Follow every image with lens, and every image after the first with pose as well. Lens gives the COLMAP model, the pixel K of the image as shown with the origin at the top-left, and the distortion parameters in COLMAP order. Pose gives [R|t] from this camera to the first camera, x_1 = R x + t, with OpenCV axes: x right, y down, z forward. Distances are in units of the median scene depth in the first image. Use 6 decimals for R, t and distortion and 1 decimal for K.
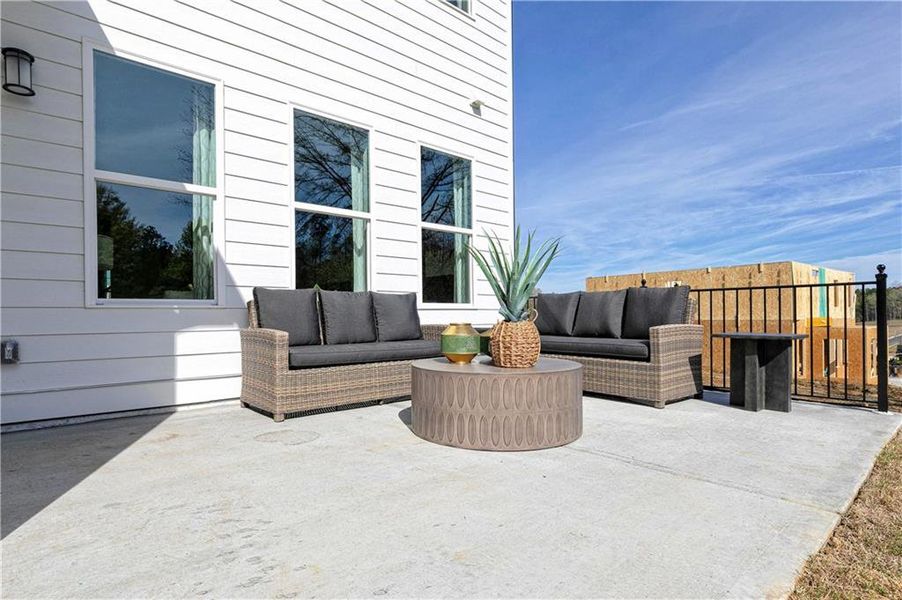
lens RADIAL K [[549.0, 0, 454.1], [0, 549.0, 304.0], [0, 0, 1]] dist [-0.015973, -0.000081]
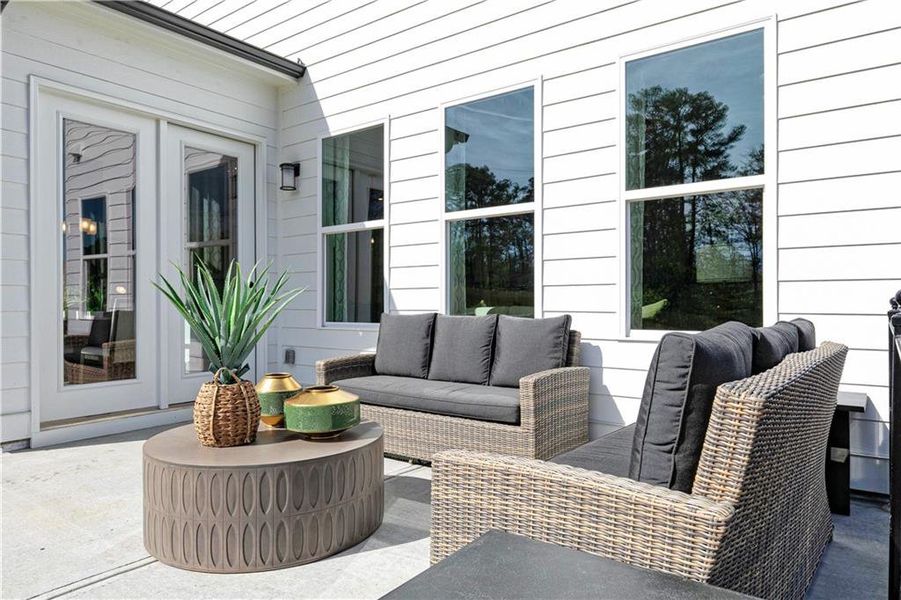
lens RADIAL K [[588.8, 0, 450.5], [0, 588.8, 300.0], [0, 0, 1]] dist [-0.001793, -0.000670]
pose [[0.120990, -0.021167, -0.992428, 0.650674], [-0.001268, 0.999769, -0.021478, -0.026609], [0.992653, 0.003857, 0.120935, 0.893994]]
